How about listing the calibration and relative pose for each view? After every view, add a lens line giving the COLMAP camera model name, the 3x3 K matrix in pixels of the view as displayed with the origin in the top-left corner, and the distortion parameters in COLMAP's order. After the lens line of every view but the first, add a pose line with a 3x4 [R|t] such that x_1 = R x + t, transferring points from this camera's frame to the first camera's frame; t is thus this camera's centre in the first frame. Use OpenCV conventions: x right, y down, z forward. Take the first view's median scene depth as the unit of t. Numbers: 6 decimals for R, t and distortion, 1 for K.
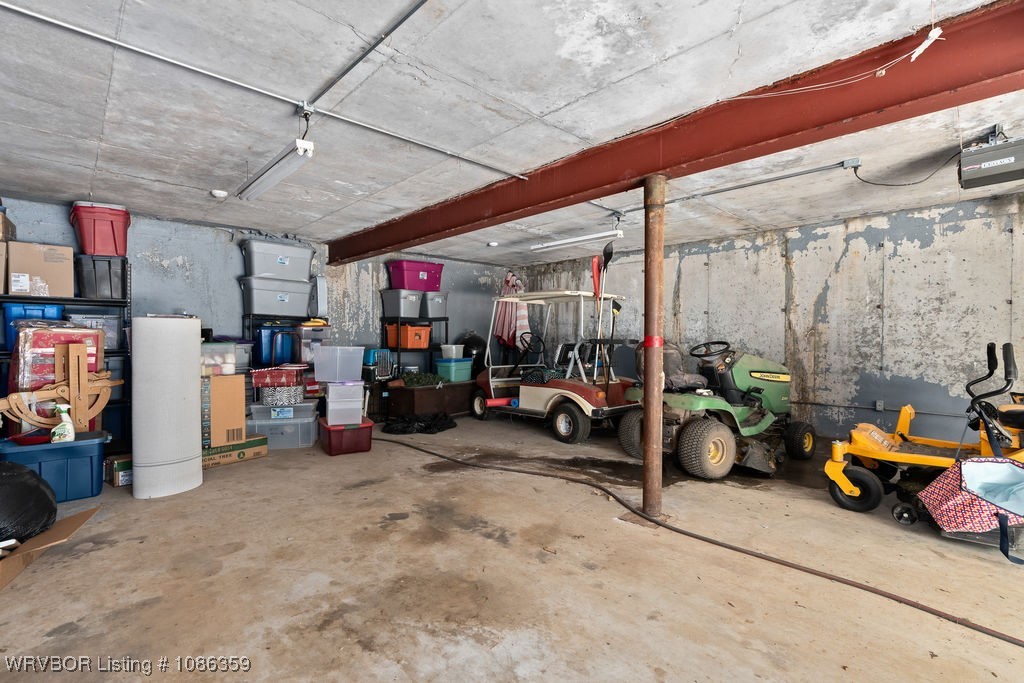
lens RADIAL K [[463.6, 0, 513.2], [0, 463.6, 338.8], [0, 0, 1]] dist [-0.004335, -0.000010]
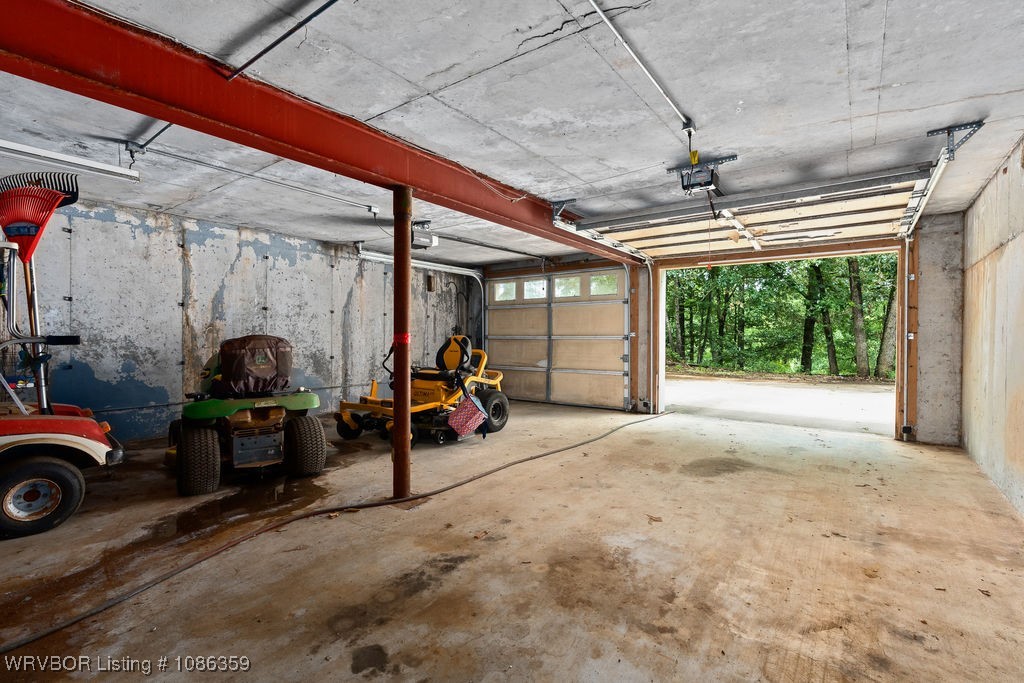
lens RADIAL K [[463.6, 0, 513.2], [0, 463.6, 338.8], [0, 0, 1]] dist [-0.004335, -0.000010]
pose [[-0.156289, -0.009037, 0.987670, -0.598803], [-0.000816, 0.999959, 0.009020, -0.002815], [-0.987711, 0.000604, -0.156290, 0.669685]]
